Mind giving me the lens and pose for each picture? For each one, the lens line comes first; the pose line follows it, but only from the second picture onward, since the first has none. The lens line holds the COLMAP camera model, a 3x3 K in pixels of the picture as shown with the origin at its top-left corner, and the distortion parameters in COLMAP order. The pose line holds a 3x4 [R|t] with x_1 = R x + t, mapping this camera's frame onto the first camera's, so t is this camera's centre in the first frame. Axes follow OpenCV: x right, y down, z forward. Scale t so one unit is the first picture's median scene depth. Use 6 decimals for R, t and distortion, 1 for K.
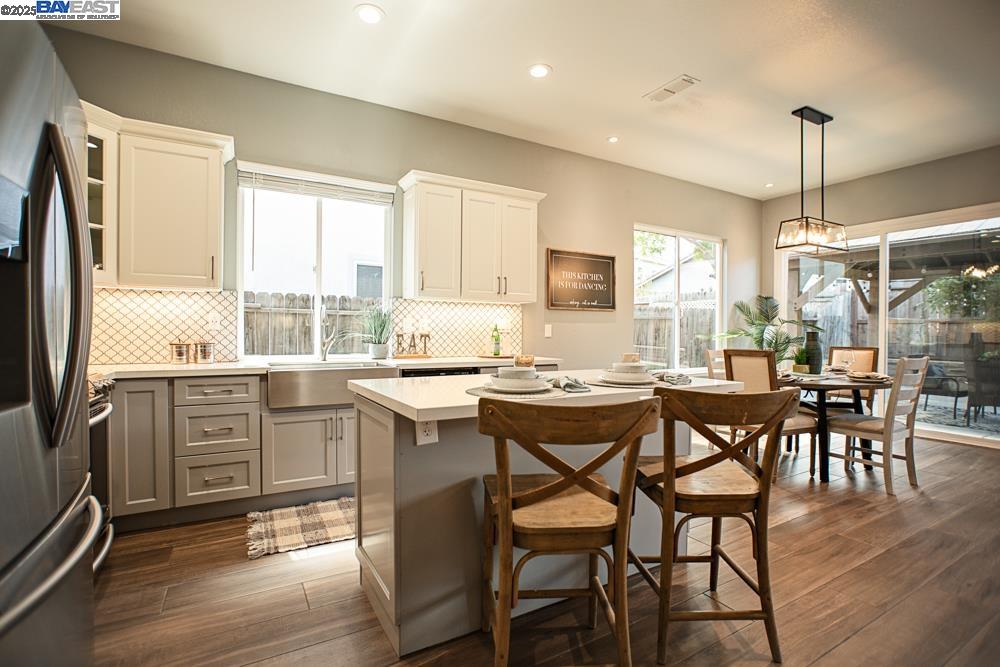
lens RADIAL K [[462.0, 0, 492.5], [0, 462.0, 341.0], [0, 0, 1]] dist [-0.034973, 0.008765]
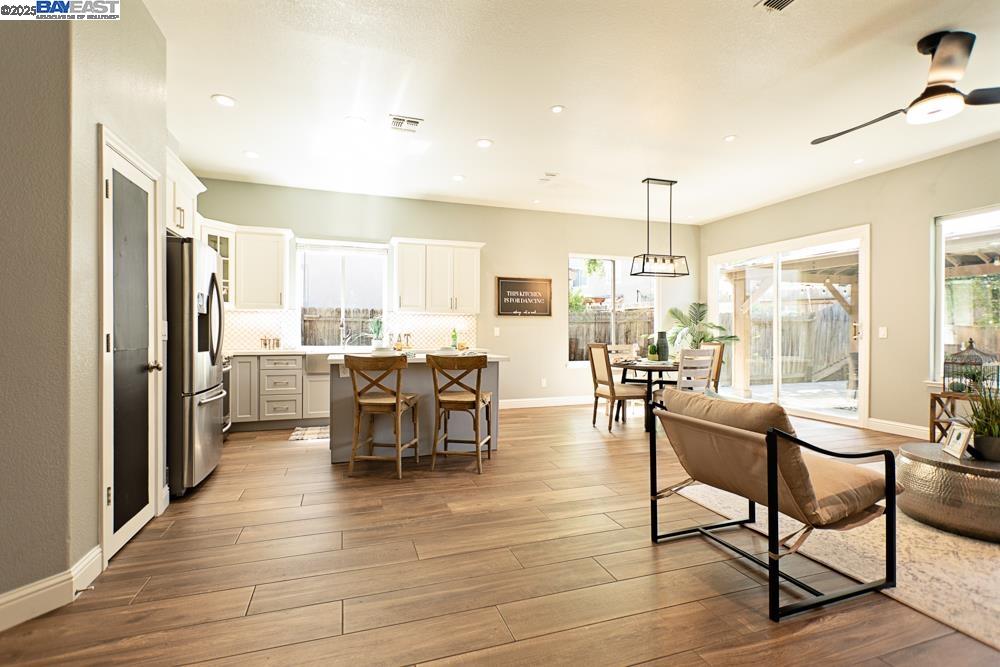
lens RADIAL K [[462.0, 0, 498.3], [0, 462.0, 335.1], [0, 0, 1]] dist [-0.034973, 0.008765]
pose [[0.982826, -0.001912, -0.184526, 0.477695], [-0.001040, 0.999873, -0.015897, 0.014812], [0.184533, 0.015816, 0.982699, -0.536715]]
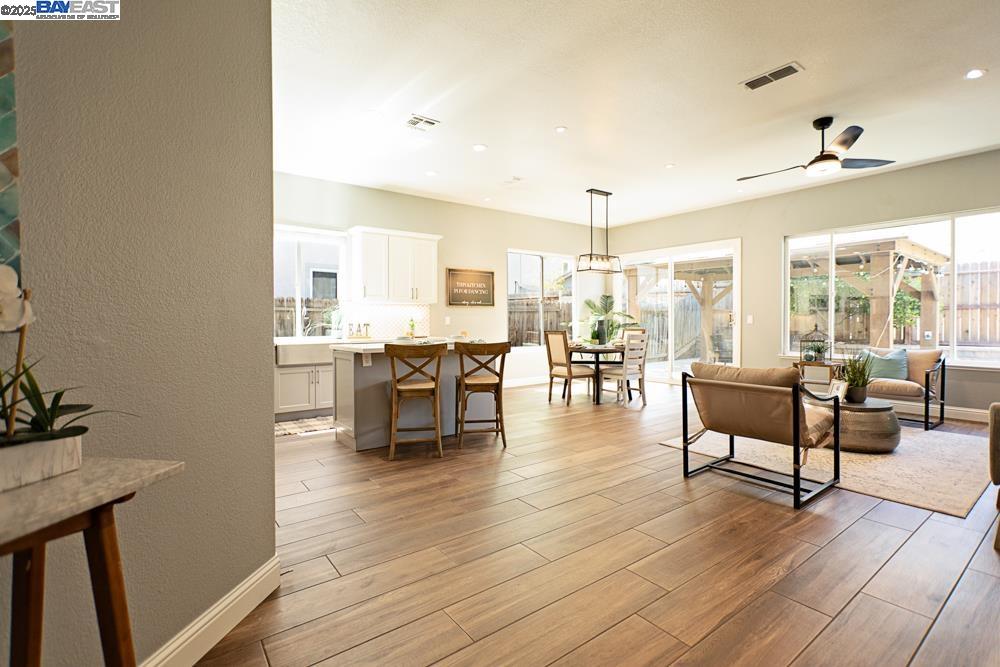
lens RADIAL K [[462.0, 0, 501.0], [0, 462.0, 329.3], [0, 0, 1]] dist [-0.034973, 0.008765]
pose [[0.990642, -0.010875, 0.136052, 0.102990], [0.011157, 0.999937, -0.001311, 0.013577], [-0.136029, 0.002817, 0.990701, -0.672647]]
